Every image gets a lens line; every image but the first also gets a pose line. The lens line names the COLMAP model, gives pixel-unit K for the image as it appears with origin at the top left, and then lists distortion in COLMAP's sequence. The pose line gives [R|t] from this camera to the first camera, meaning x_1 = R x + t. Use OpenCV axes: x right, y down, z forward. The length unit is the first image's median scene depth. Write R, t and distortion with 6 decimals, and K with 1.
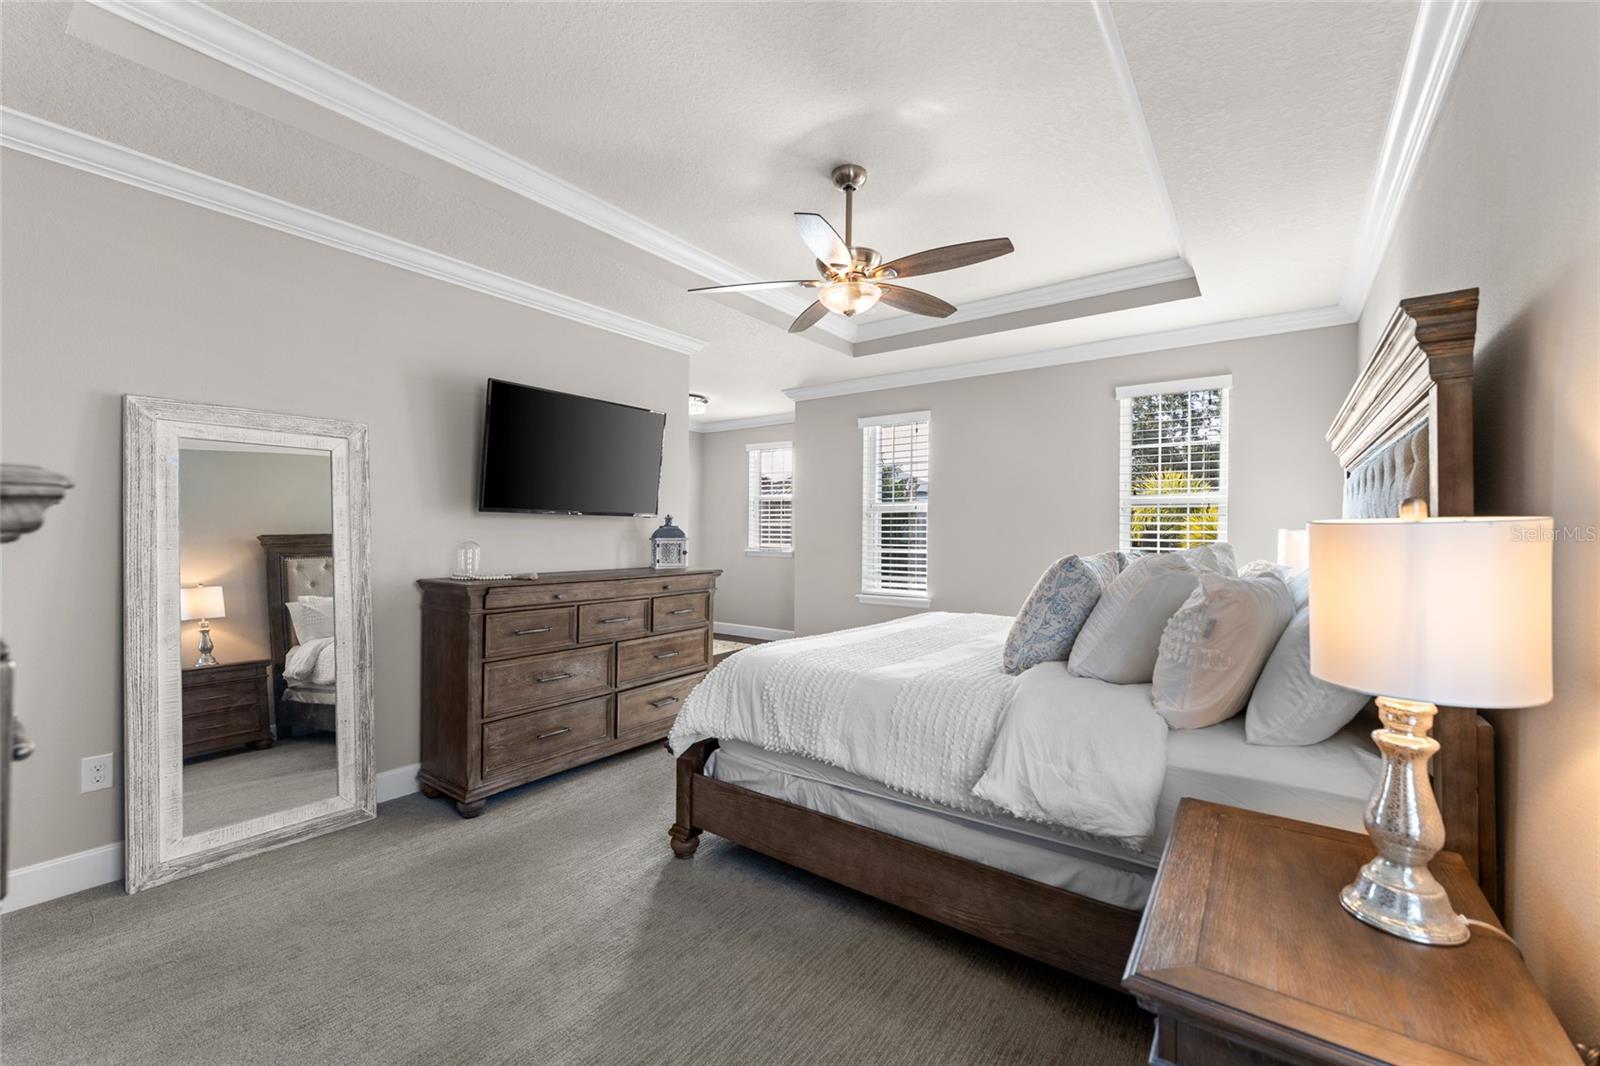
lens RADIAL K [[640.2, 0, 791.5], [0, 640.2, 526.6], [0, 0, 1]] dist [0.001309, 0.000103]
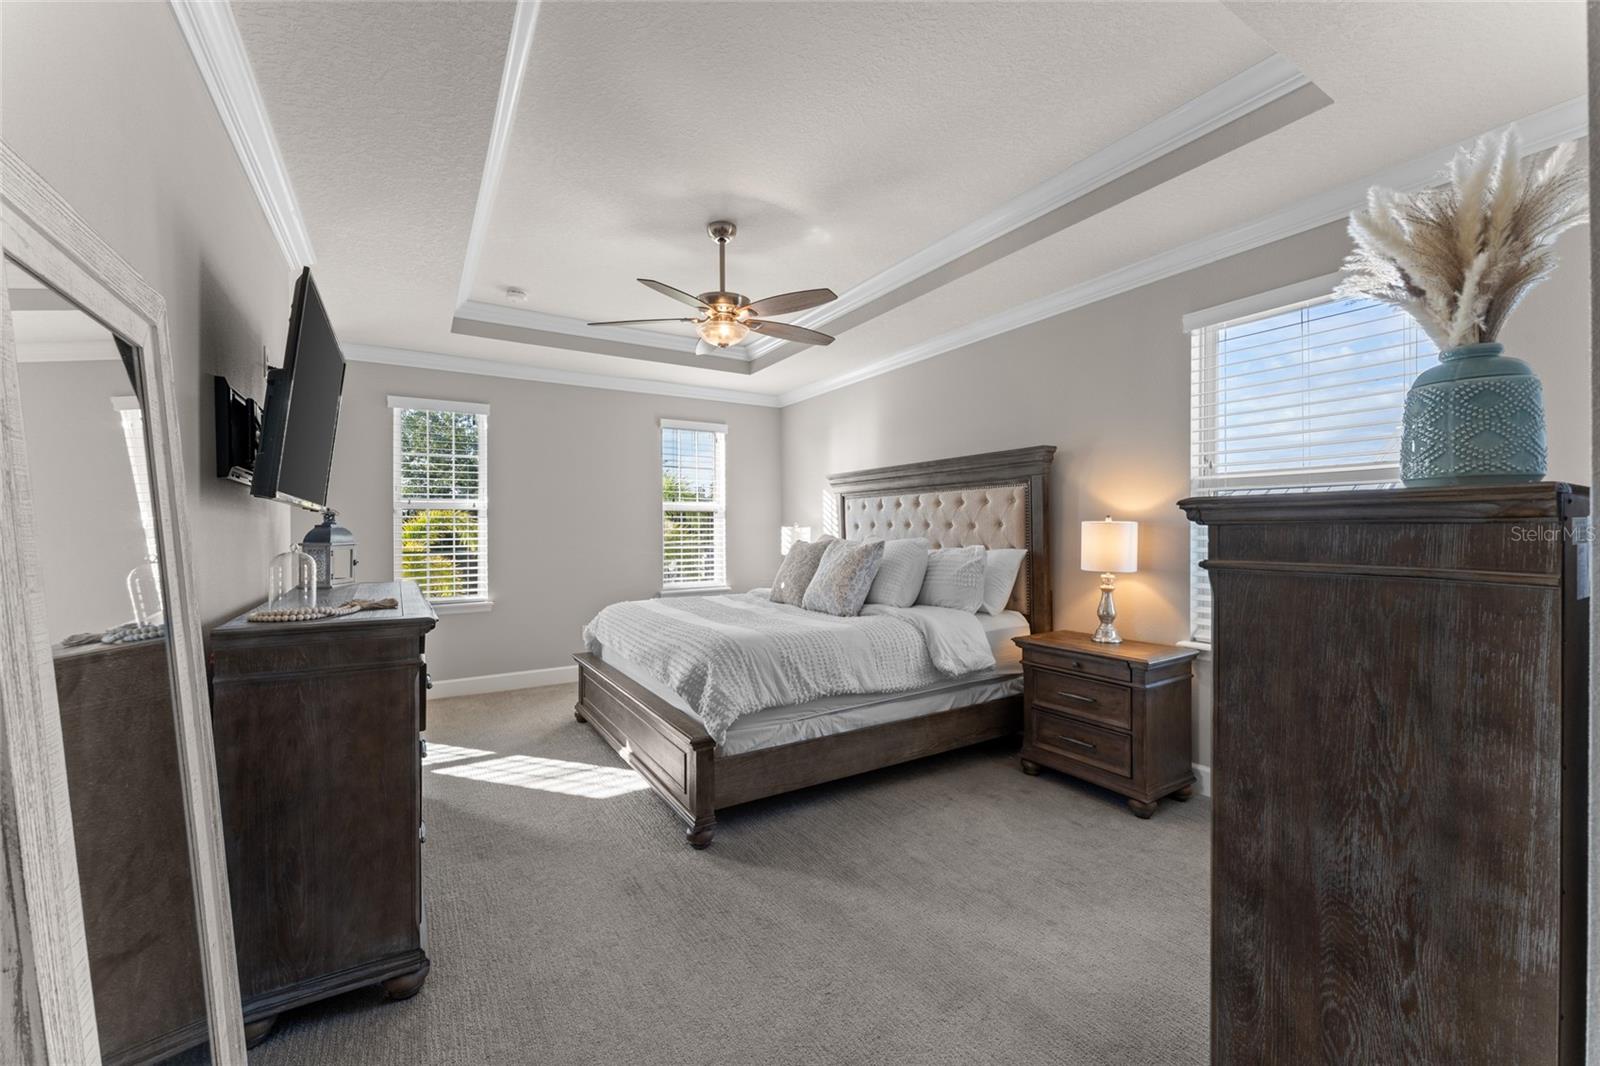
lens RADIAL K [[640.4, 0, 791.7], [0, 640.4, 531.1], [0, 0, 1]] dist [0.000120, -0.000932]
pose [[0.382417, -0.001921, 0.923988, -1.131646], [0.007308, 0.999973, -0.000946, 0.014858], [-0.923961, 0.007114, 0.382420, 0.508014]]
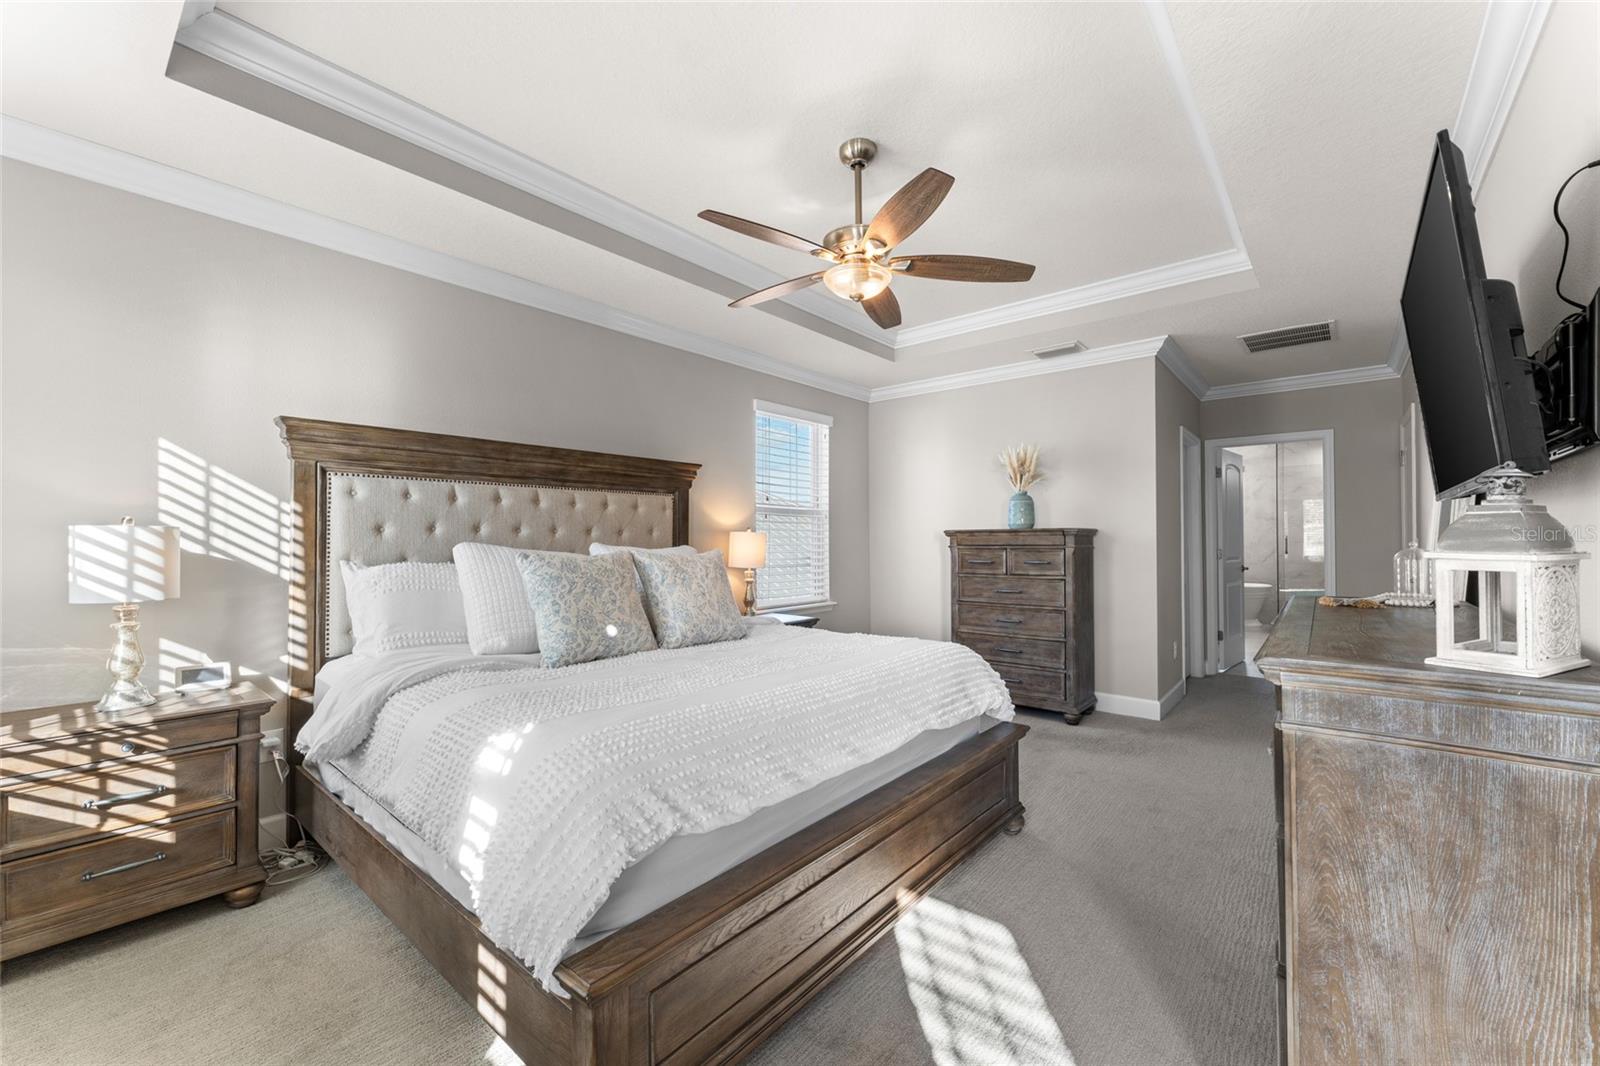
lens RADIAL K [[640.4, 0, 791.7], [0, 640.4, 531.1], [0, 0, 1]] dist [0.000120, -0.000932]
pose [[-0.997636, 0.005187, 0.068521, 0.141532], [0.004110, 0.999866, -0.015855, 0.023844], [-0.068594, -0.015535, -0.997524, 2.261103]]
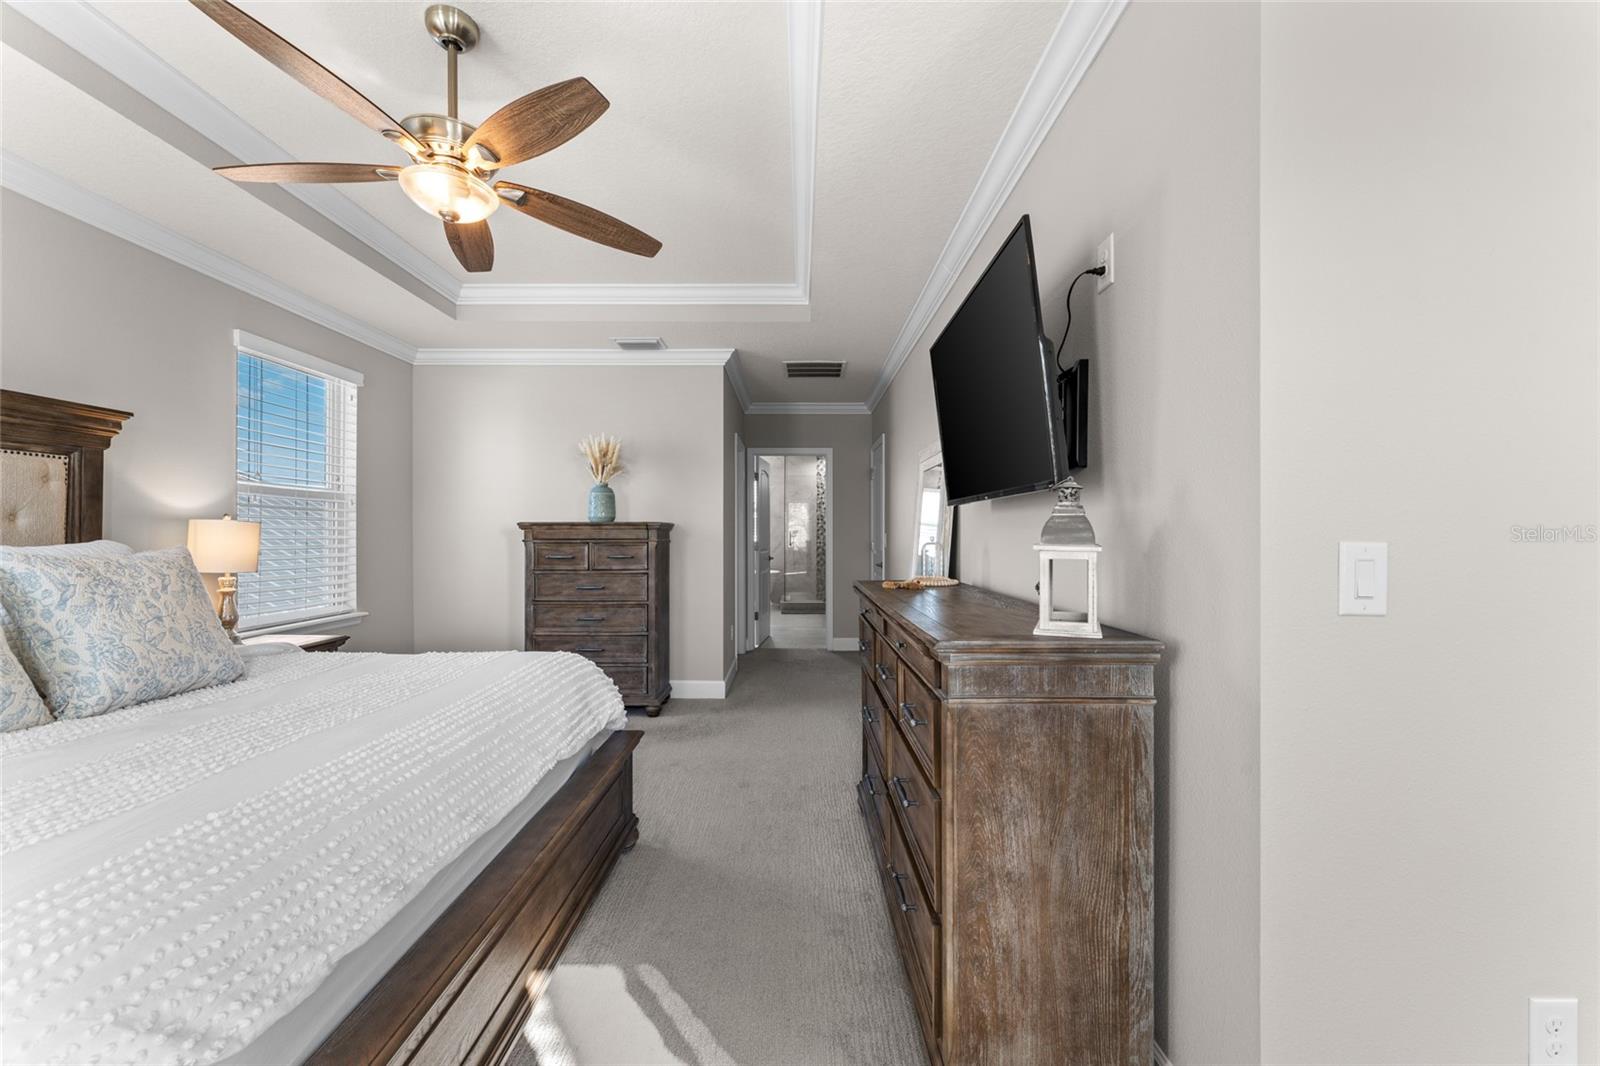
lens RADIAL K [[640.4, 0, 791.7], [0, 640.4, 531.1], [0, 0, 1]] dist [0.000120, -0.000932]
pose [[-0.809305, -0.002459, -0.587383, 0.232222], [-0.000014, 0.999991, -0.004168, 0.023170], [0.587388, -0.003365, -0.809298, 2.107834]]
